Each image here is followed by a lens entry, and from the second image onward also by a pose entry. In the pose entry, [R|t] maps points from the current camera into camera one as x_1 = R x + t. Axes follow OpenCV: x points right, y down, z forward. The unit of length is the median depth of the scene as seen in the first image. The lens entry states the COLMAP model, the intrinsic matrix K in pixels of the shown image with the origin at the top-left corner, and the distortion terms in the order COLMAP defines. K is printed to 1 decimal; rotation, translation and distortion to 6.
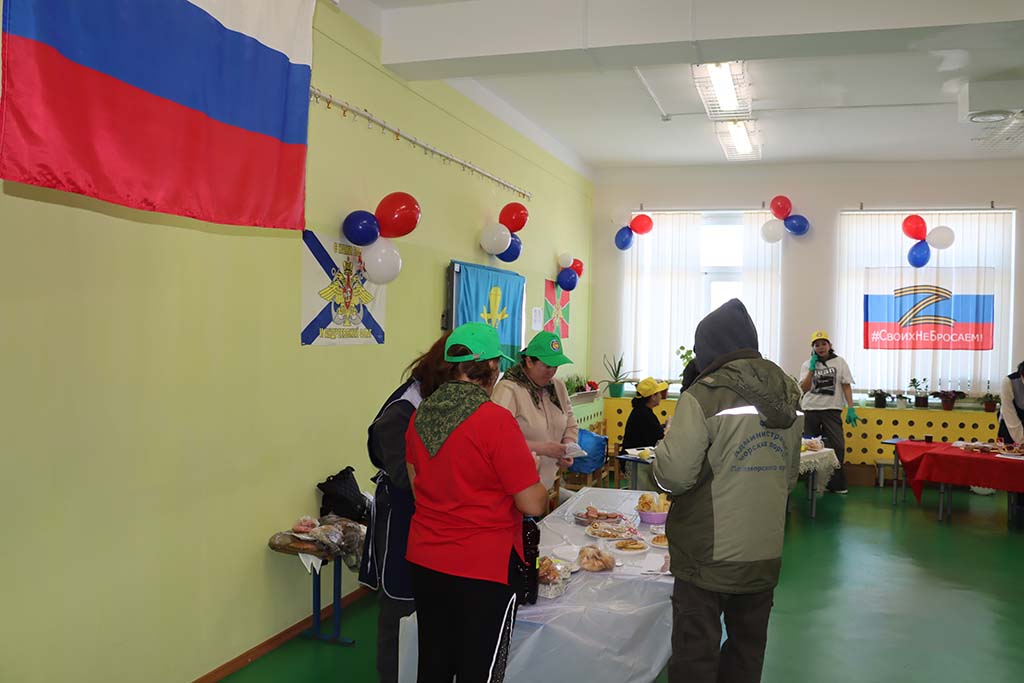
lens RADIAL K [[870.7, 0, 512.0], [0, 870.7, 341.5], [0, 0, 1]] dist [-0.187320, 0.189310]
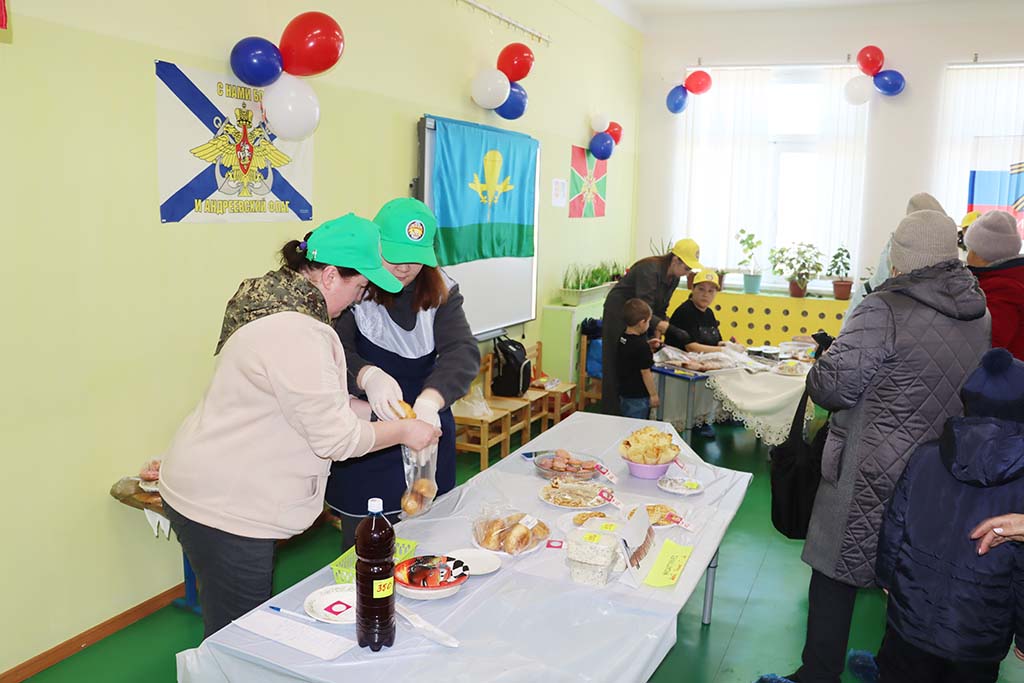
lens RADIAL K [[870.7, 0, 512.0], [0, 870.7, 341.5], [0, 0, 1]] dist [-0.187320, 0.189310]
pose [[0.995195, 0.021880, -0.095434, 0.082401], [-0.008678, 0.990585, 0.136620, 0.002428], [0.097525, -0.135136, 0.986016, 0.207547]]
